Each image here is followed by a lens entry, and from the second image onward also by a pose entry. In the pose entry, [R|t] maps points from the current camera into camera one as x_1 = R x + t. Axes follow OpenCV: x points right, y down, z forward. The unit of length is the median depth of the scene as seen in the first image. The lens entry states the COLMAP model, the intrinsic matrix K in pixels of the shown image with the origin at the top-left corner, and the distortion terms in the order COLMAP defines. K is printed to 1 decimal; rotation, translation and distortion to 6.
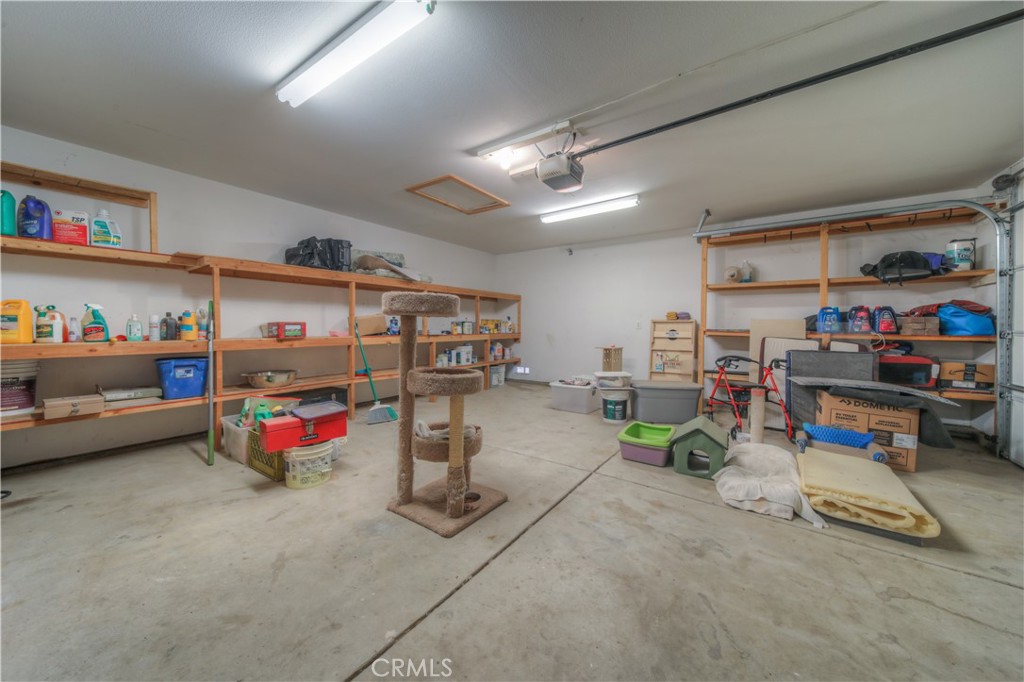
lens RADIAL K [[366.5, 0, 512.0], [0, 366.5, 341.0], [0, 0, 1]] dist [-0.001934, -0.000237]
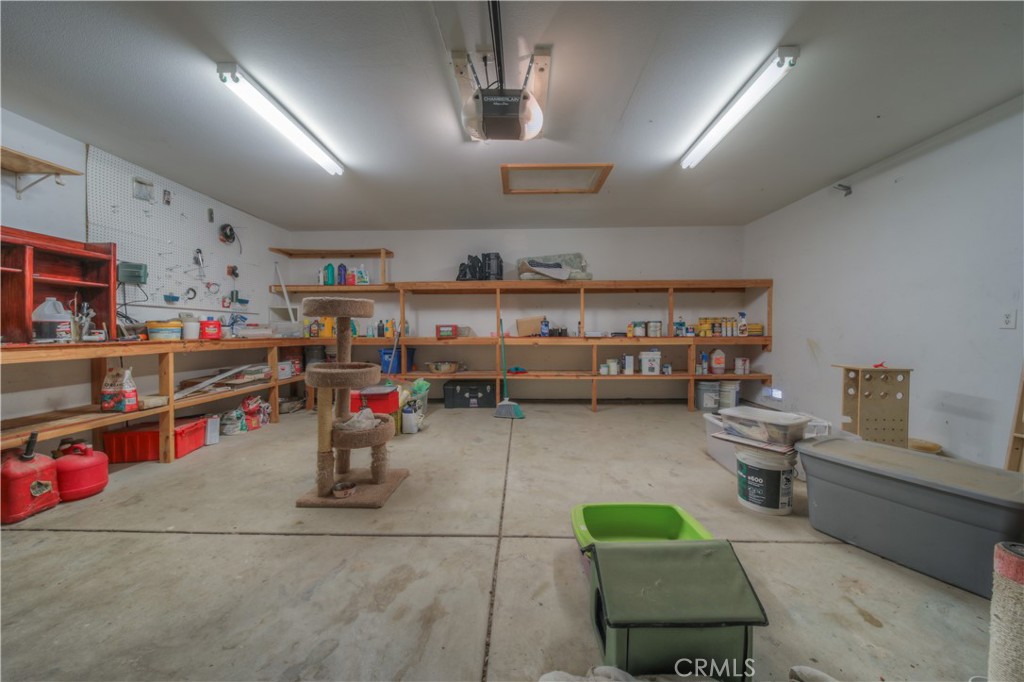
lens RADIAL K [[366.5, 0, 512.0], [0, 366.5, 341.0], [0, 0, 1]] dist [-0.001934, -0.000237]
pose [[0.540417, 0.020337, -0.841151, 0.529513], [-0.028829, 0.999568, 0.005646, -0.007262], [0.840903, 0.021198, 0.540770, 0.424040]]
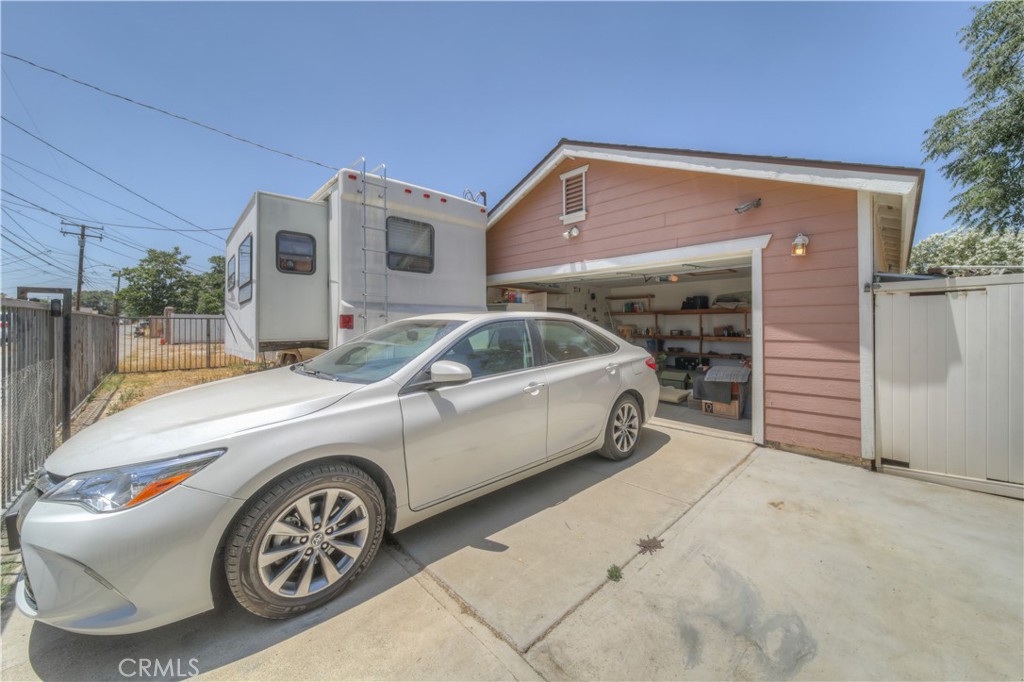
lens RADIAL K [[364.3, 0, 512.7], [0, 364.3, 326.7], [0, 0, 1]] dist [0.000464, -0.000005]
pose [[-0.200656, 0.001612, -0.979660, 2.120828], [-0.031398, 0.999474, 0.008076, -0.044837], [0.979158, 0.032380, -0.200500, 0.270585]]
